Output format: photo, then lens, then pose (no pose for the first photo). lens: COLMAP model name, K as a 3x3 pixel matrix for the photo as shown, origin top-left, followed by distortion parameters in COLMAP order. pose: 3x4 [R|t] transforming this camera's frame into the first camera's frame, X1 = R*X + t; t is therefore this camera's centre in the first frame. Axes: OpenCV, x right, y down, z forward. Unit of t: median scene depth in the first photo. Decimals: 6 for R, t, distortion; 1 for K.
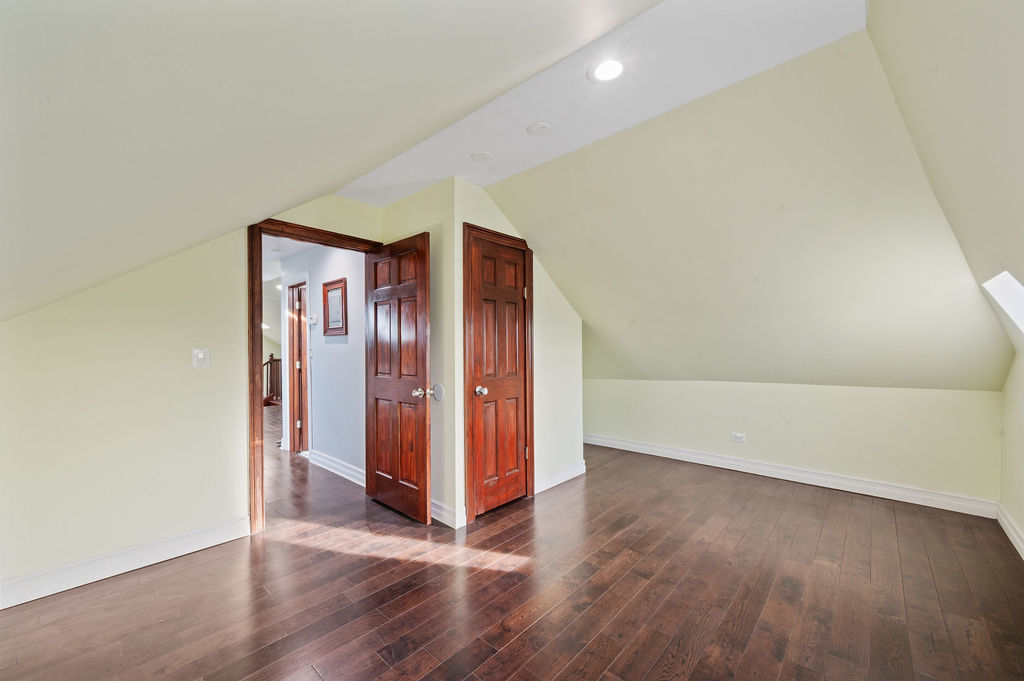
lens RADIAL K [[407.5, 0, 509.0], [0, 407.5, 345.1], [0, 0, 1]] dist [-0.000850, -0.000004]
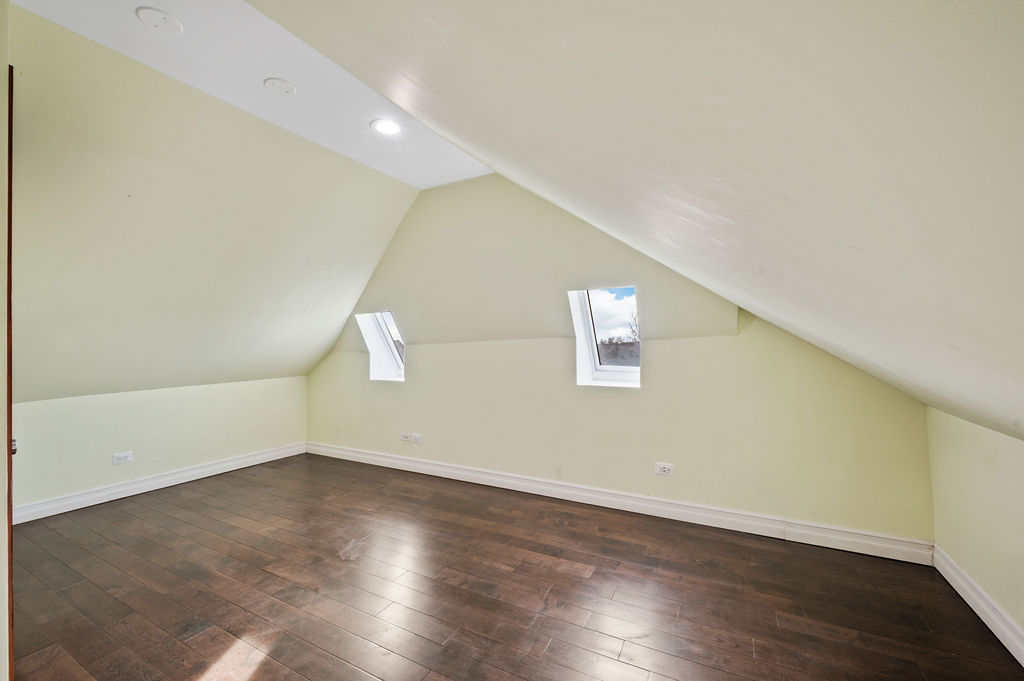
lens RADIAL K [[407.5, 0, 509.0], [0, 407.5, 345.1], [0, 0, 1]] dist [-0.000850, -0.000004]
pose [[-0.235702, 0.011604, 0.971756, -0.584687], [0.010322, 0.999902, -0.009436, 0.009740], [-0.971771, 0.007806, -0.235799, 0.536118]]
